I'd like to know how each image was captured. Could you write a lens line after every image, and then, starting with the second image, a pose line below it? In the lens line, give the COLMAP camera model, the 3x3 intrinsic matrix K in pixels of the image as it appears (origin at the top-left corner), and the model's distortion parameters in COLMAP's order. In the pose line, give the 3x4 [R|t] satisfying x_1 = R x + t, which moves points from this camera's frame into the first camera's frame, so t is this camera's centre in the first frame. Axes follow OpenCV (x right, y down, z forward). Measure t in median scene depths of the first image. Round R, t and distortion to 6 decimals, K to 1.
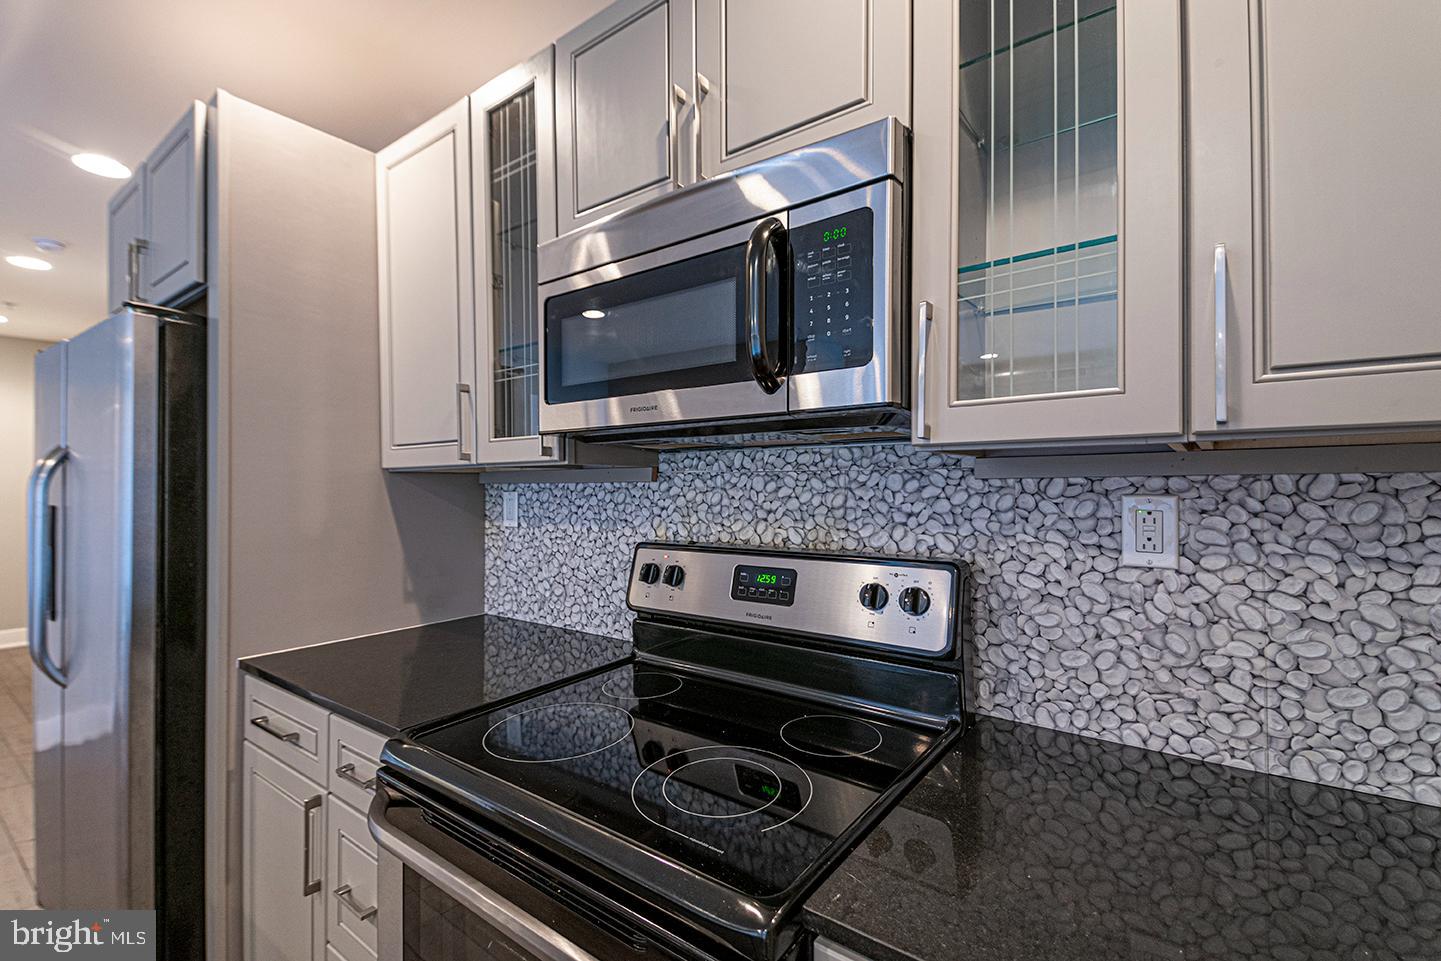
lens RADIAL K [[622.4, 0, 720.5], [0, 622.4, 480.5], [0, 0, 1]] dist [-0.000171, -0.000059]
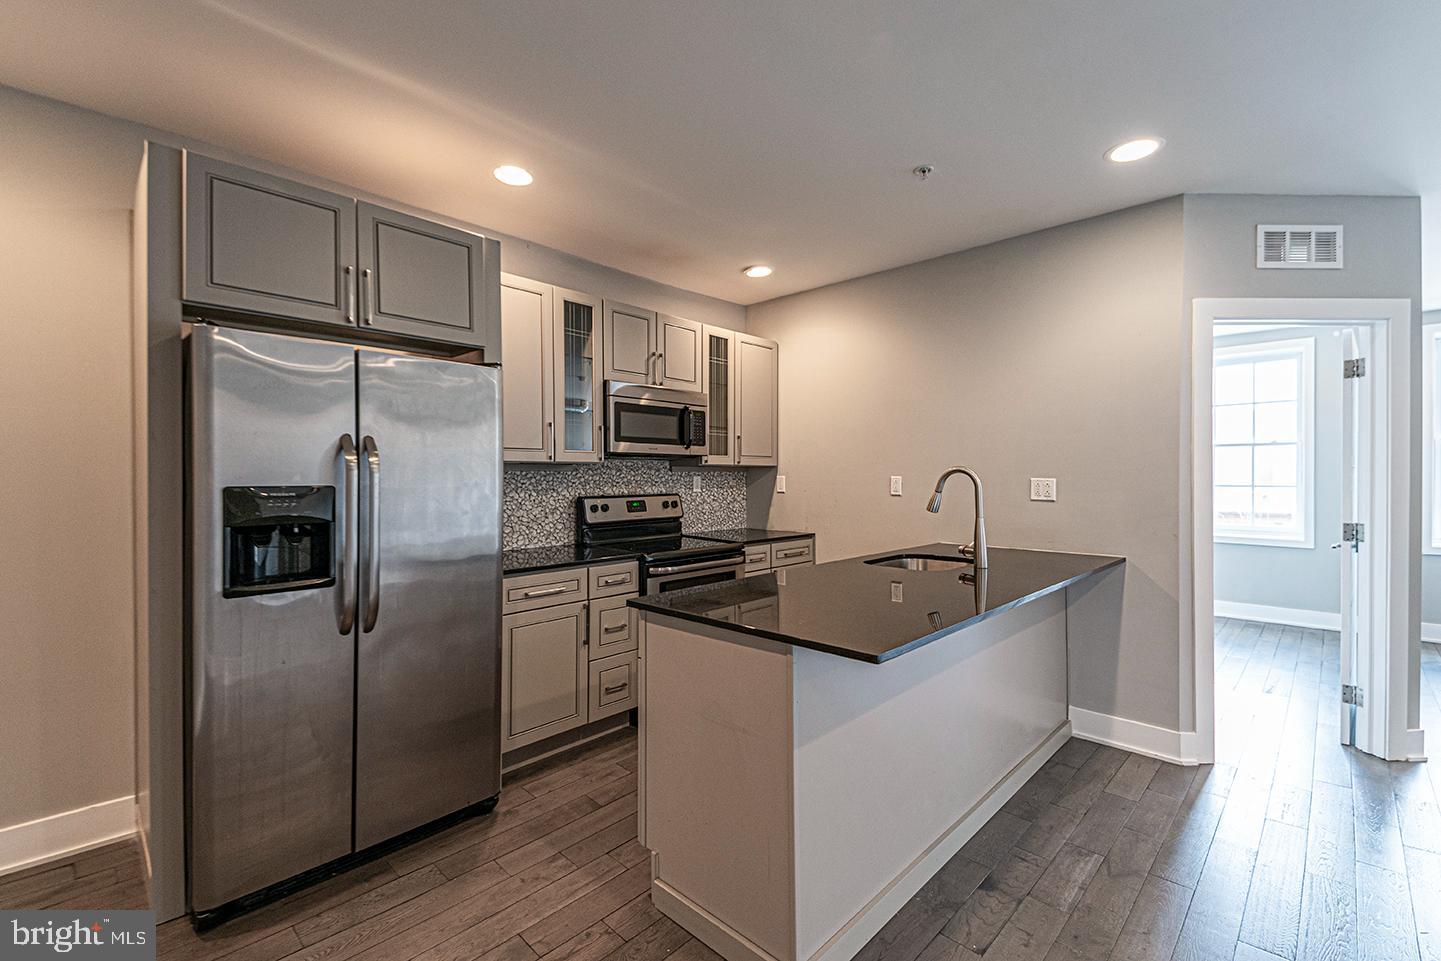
lens RADIAL K [[622.4, 0, 720.5], [0, 622.4, 480.5], [0, 0, 1]] dist [-0.000171, -0.000059]
pose [[0.104358, -0.014563, 0.994433, -2.536517], [-0.018860, 0.999684, 0.016619, -0.012749], [-0.994361, -0.020489, 0.104051, 0.254220]]
